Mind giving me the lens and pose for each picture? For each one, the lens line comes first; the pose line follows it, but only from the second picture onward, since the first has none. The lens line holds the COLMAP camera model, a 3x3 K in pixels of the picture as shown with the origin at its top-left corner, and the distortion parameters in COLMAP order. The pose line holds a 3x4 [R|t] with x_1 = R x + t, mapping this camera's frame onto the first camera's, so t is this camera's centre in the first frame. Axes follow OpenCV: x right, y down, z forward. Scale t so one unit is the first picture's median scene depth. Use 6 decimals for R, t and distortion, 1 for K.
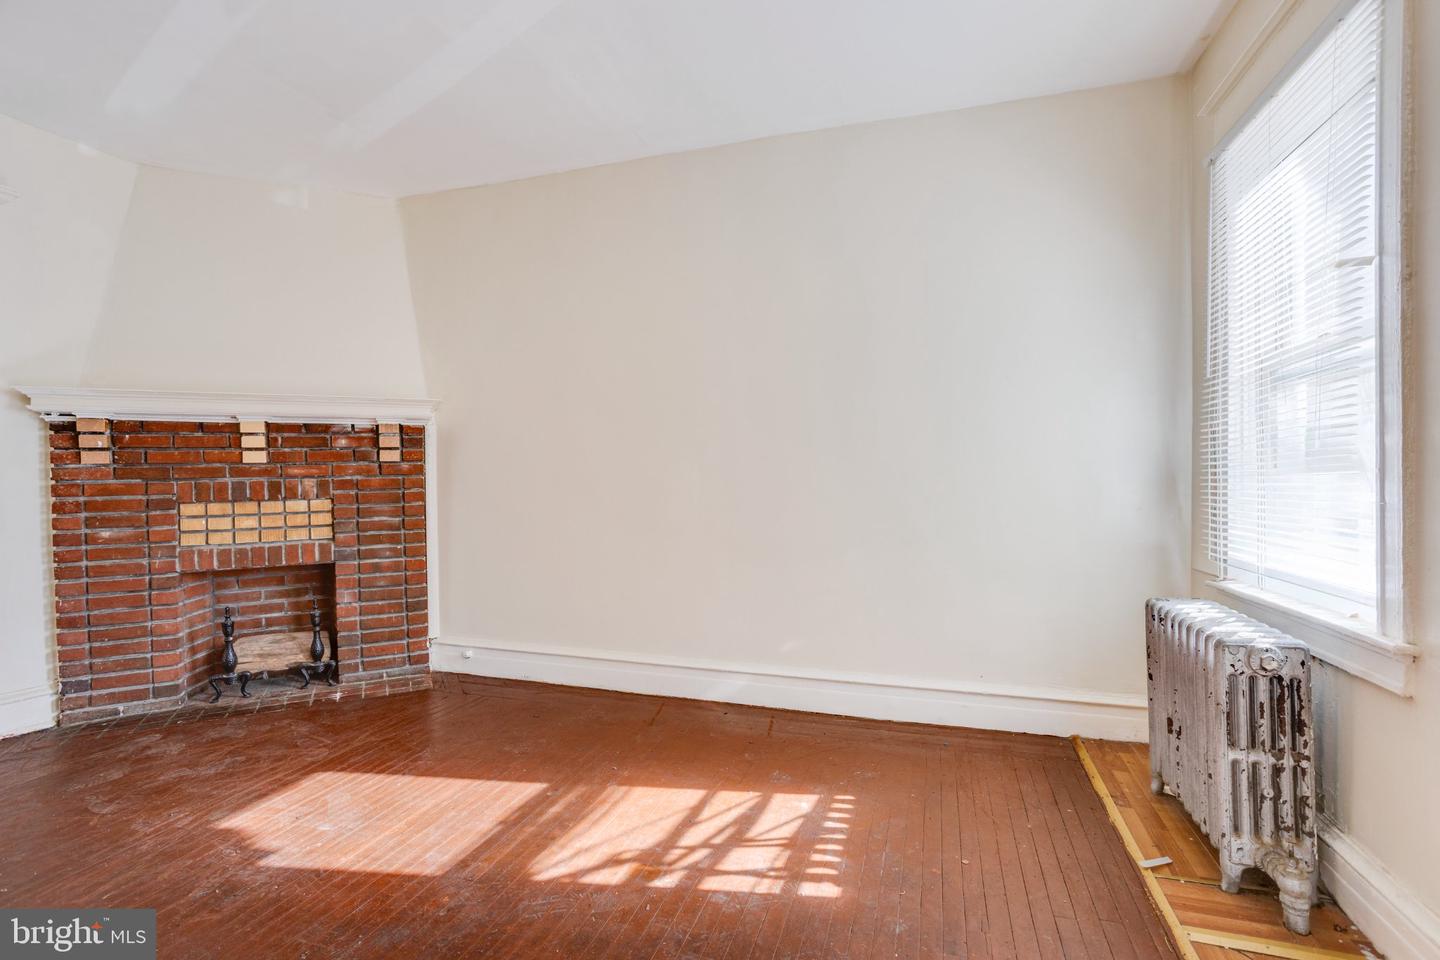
lens RADIAL K [[698.2, 0, 725.8], [0, 698.2, 477.0], [0, 0, 1]] dist [-0.046690, 0.027739]
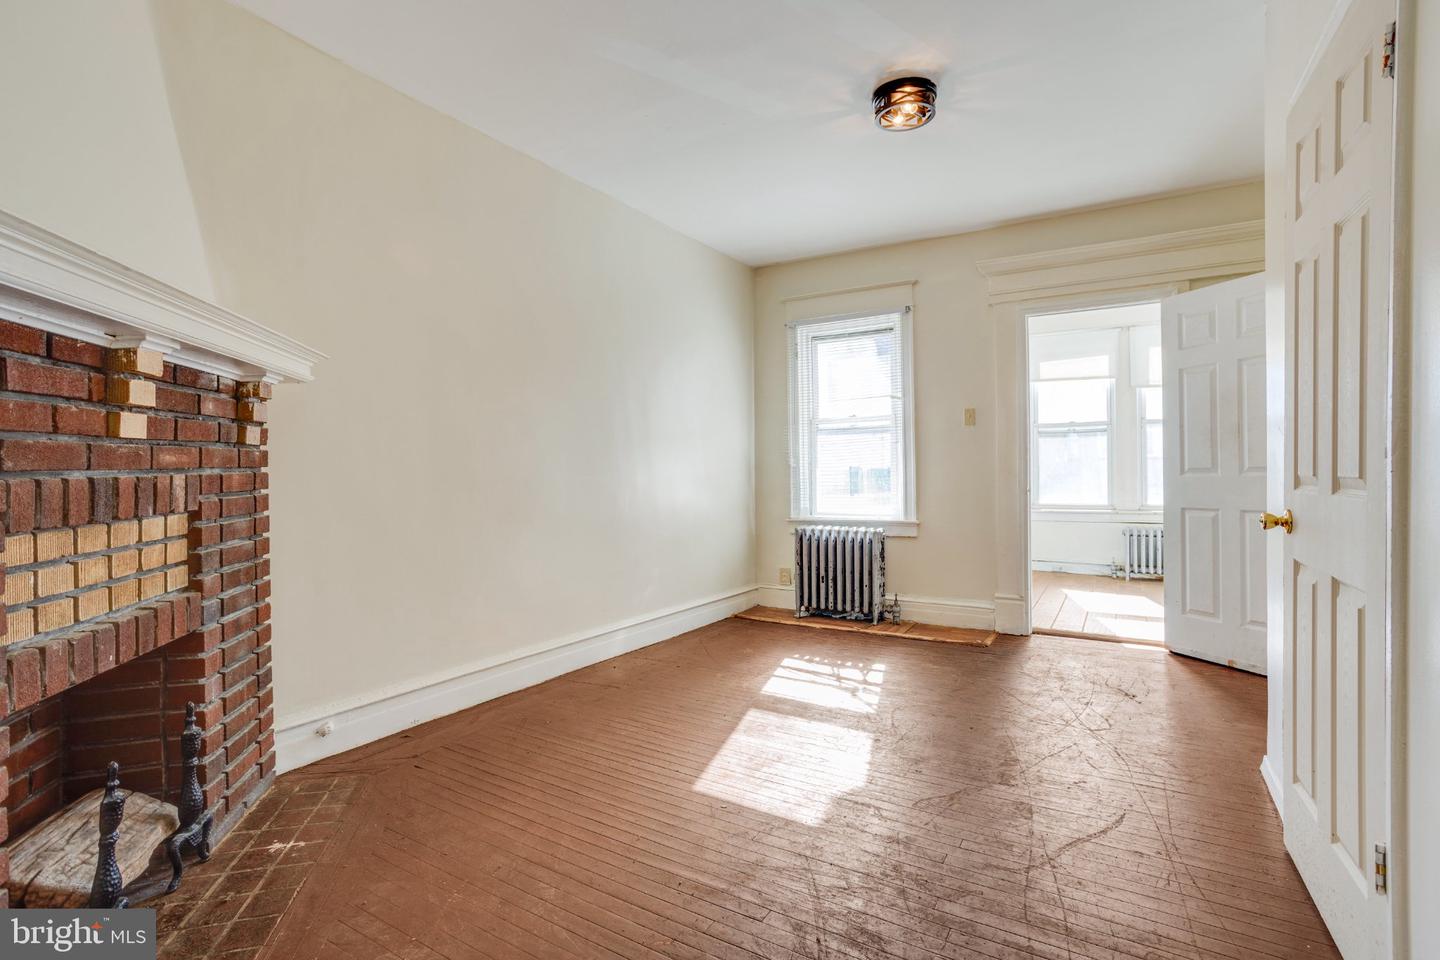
lens RADIAL K [[676.0, 0, 689.8], [0, 676.0, 469.7], [0, 0, 1]] dist [-0.023421, 0.021272]
pose [[0.265384, 0.005154, 0.964129, -1.000924], [0.007041, 0.999949, -0.007284, 0.006147], [-0.964117, 0.008722, 0.265334, 0.510663]]
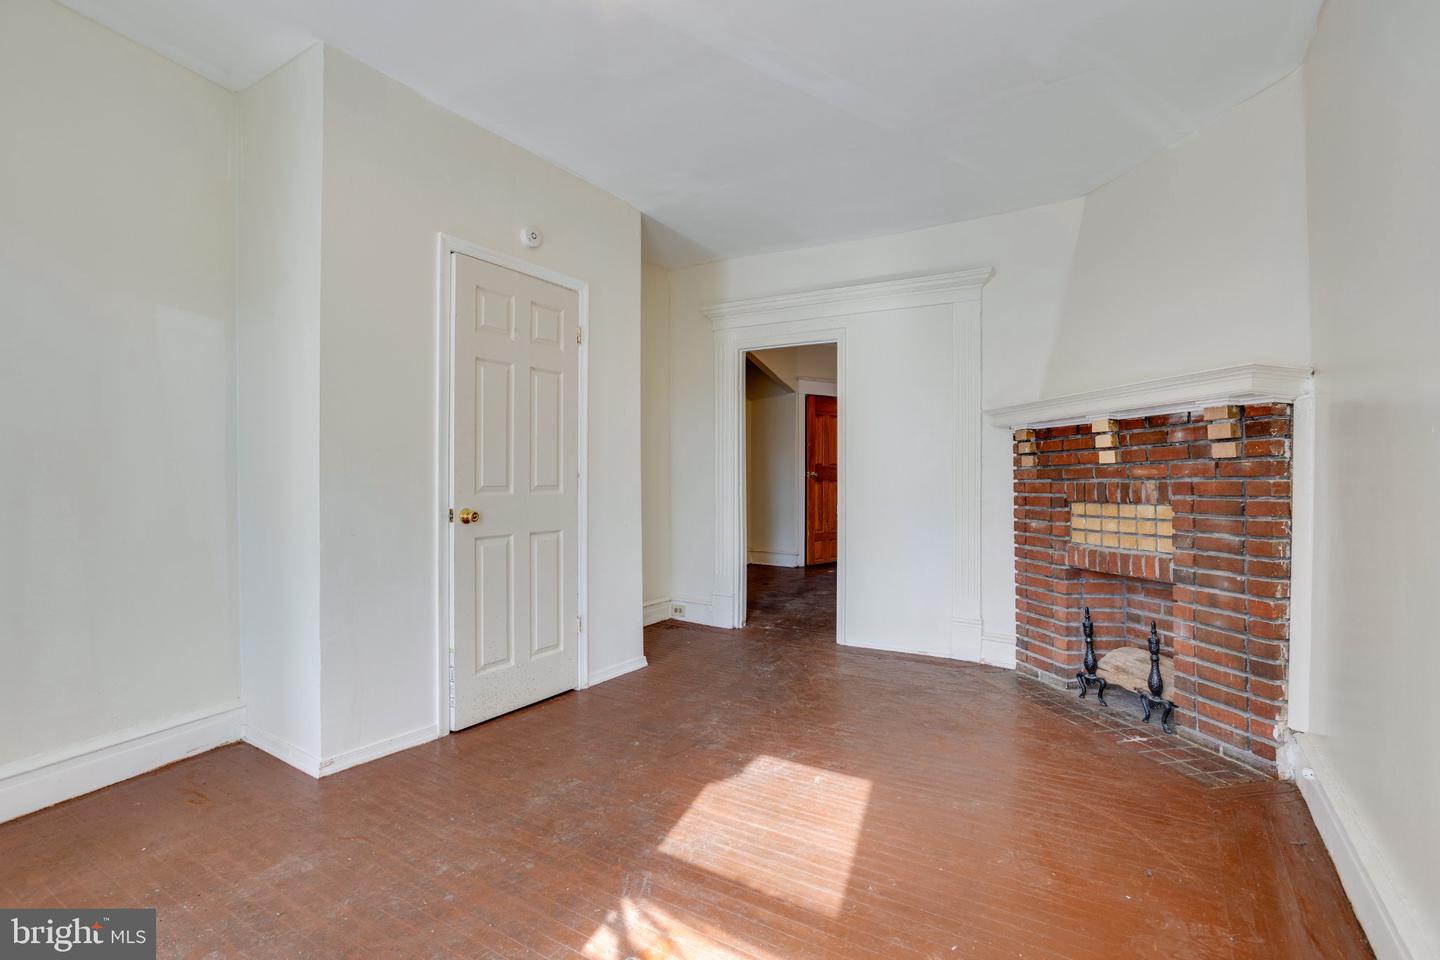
lens RADIAL K [[698.2, 0, 725.8], [0, 698.2, 477.0], [0, 0, 1]] dist [-0.046690, 0.027739]
pose [[-0.277762, 0.005943, -0.960632, 0.375262], [-0.002137, 0.999975, 0.006805, -0.006796], [0.960648, 0.003943, -0.277742, 0.743958]]
